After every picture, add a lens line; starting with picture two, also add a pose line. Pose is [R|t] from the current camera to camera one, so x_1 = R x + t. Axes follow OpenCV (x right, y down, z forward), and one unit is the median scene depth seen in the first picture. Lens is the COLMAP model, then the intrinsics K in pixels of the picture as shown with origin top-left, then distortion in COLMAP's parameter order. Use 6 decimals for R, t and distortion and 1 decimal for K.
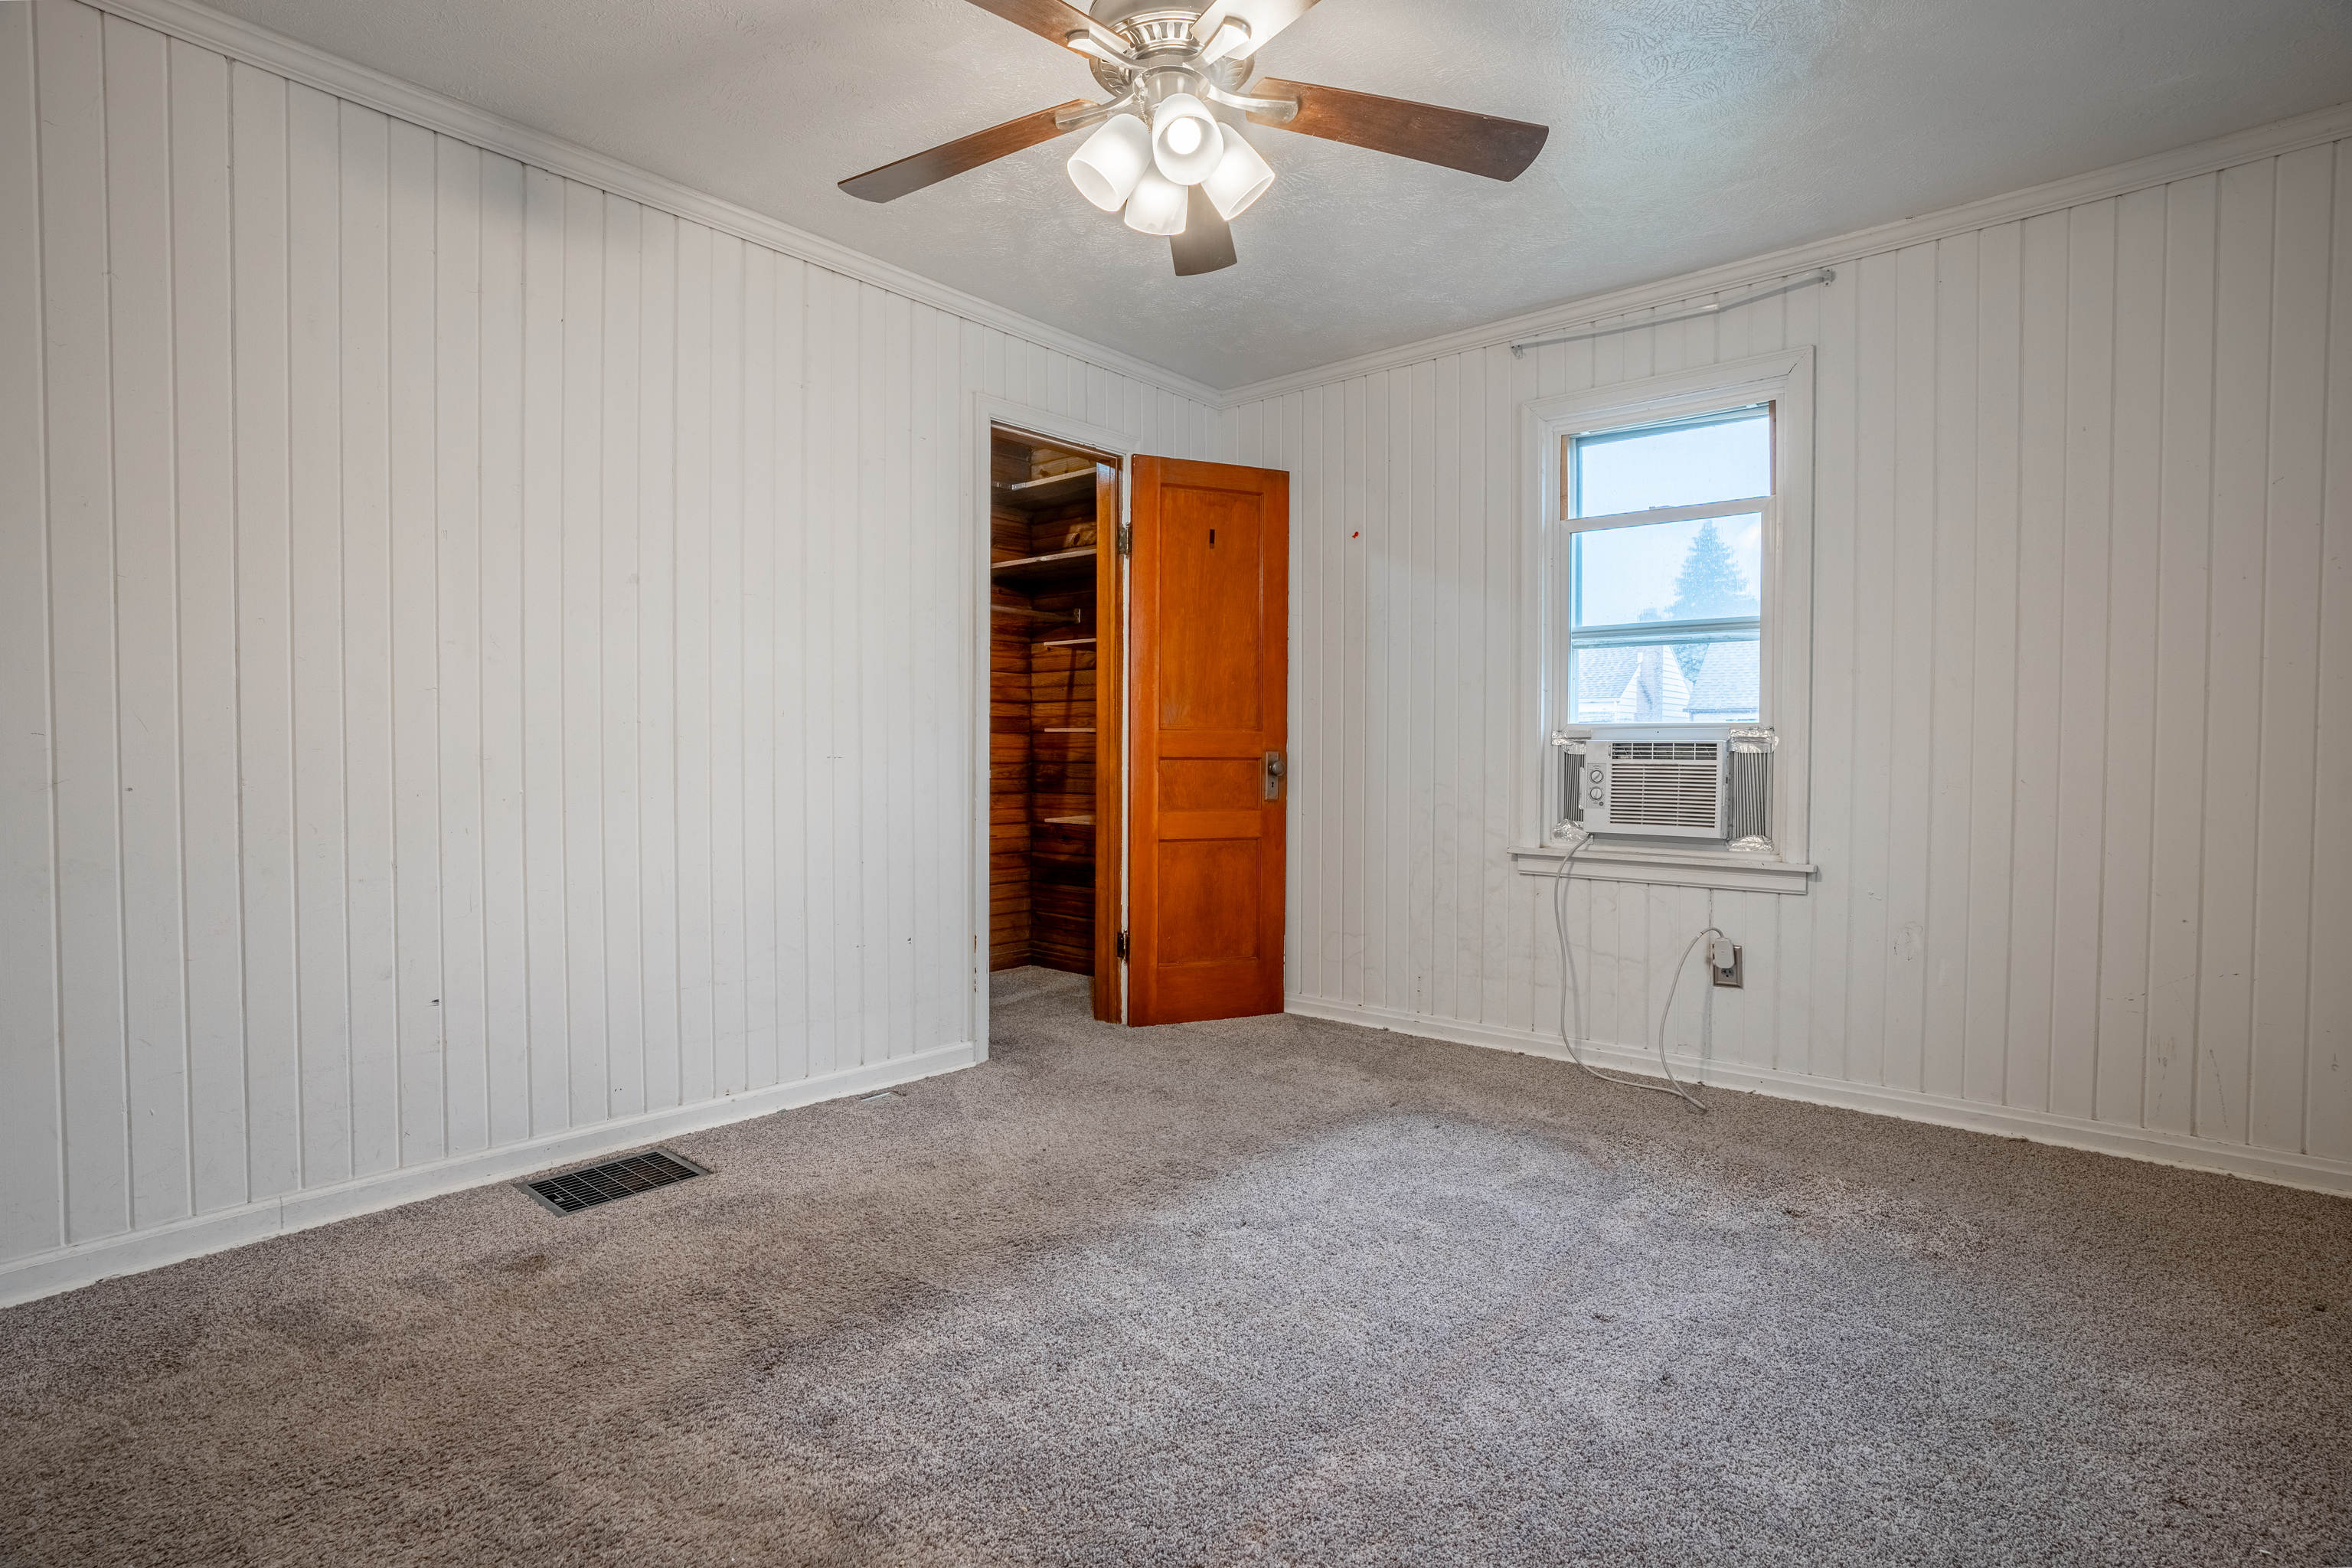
lens RADIAL K [[1165.5, 0, 1171.7], [0, 1165.5, 779.9], [0, 0, 1]] dist [-0.047924, 0.014164]
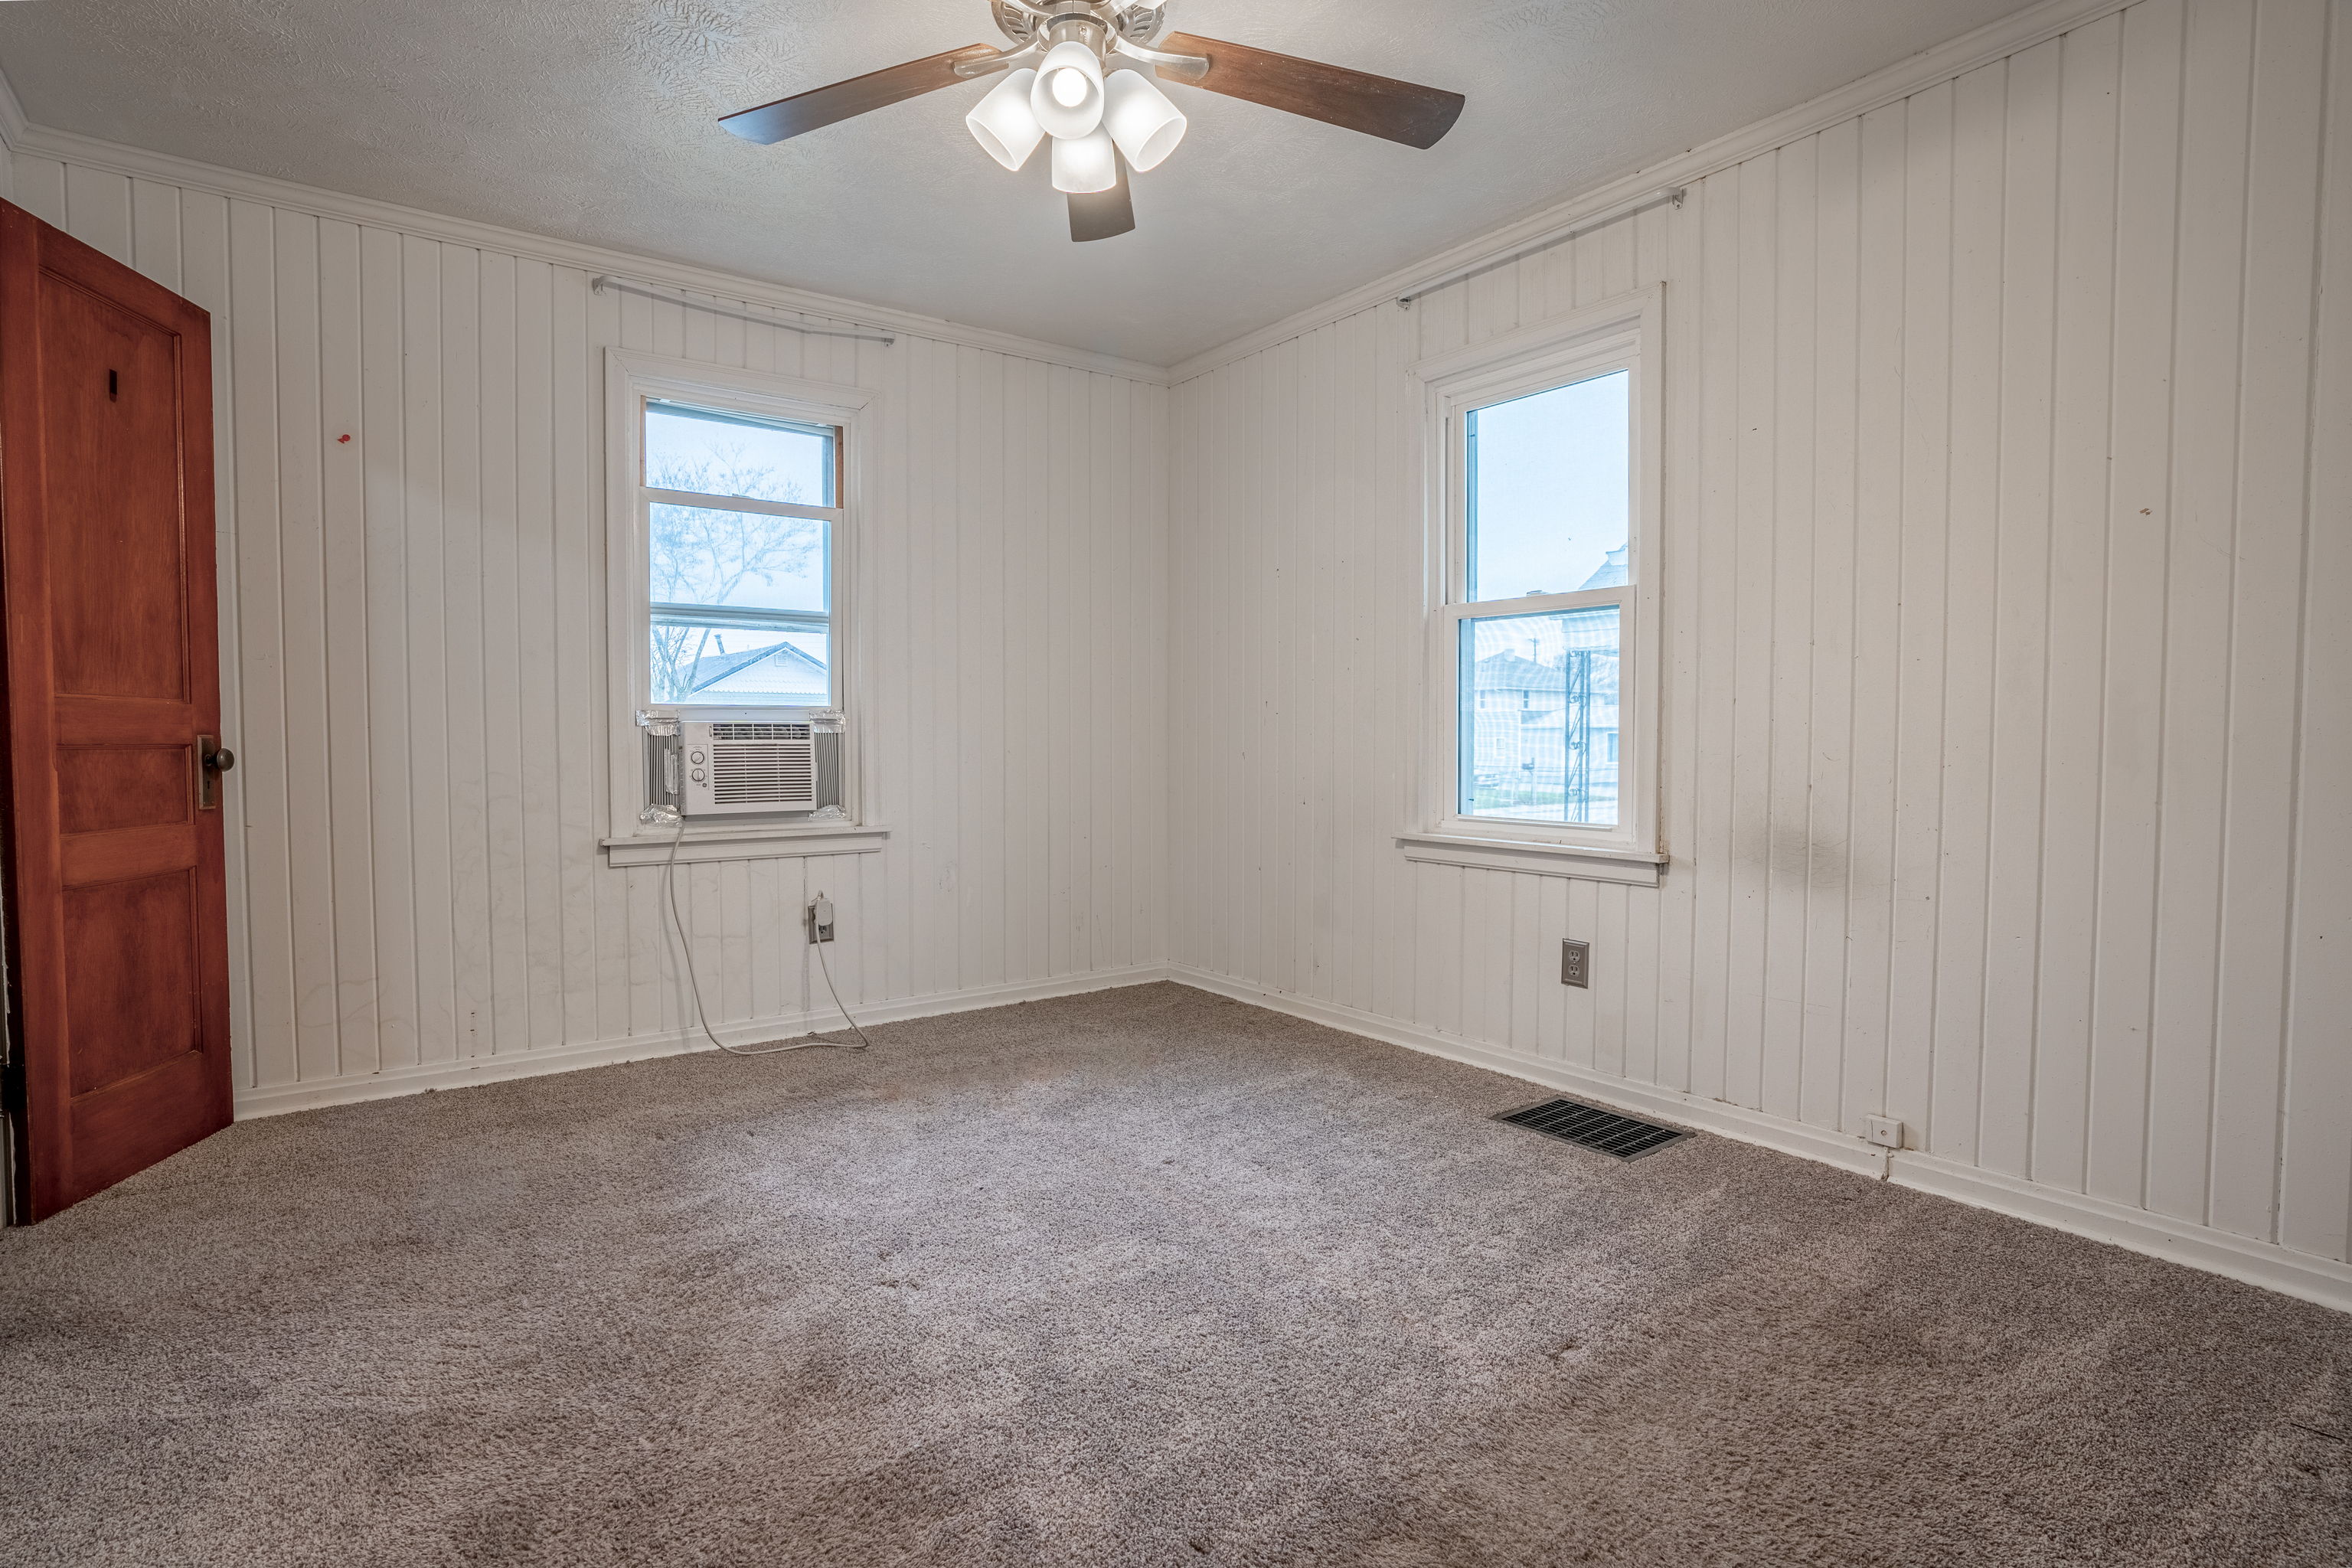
lens RADIAL K [[1165.5, 0, 1170.9], [0, 1165.5, 788.9], [0, 0, 1]] dist [-0.047924, 0.014164]
pose [[0.219657, -0.046948, 0.974447, -0.504952], [0.027674, 0.998739, 0.041880, -0.006708], [-0.975185, 0.017768, 0.220680, 0.392019]]
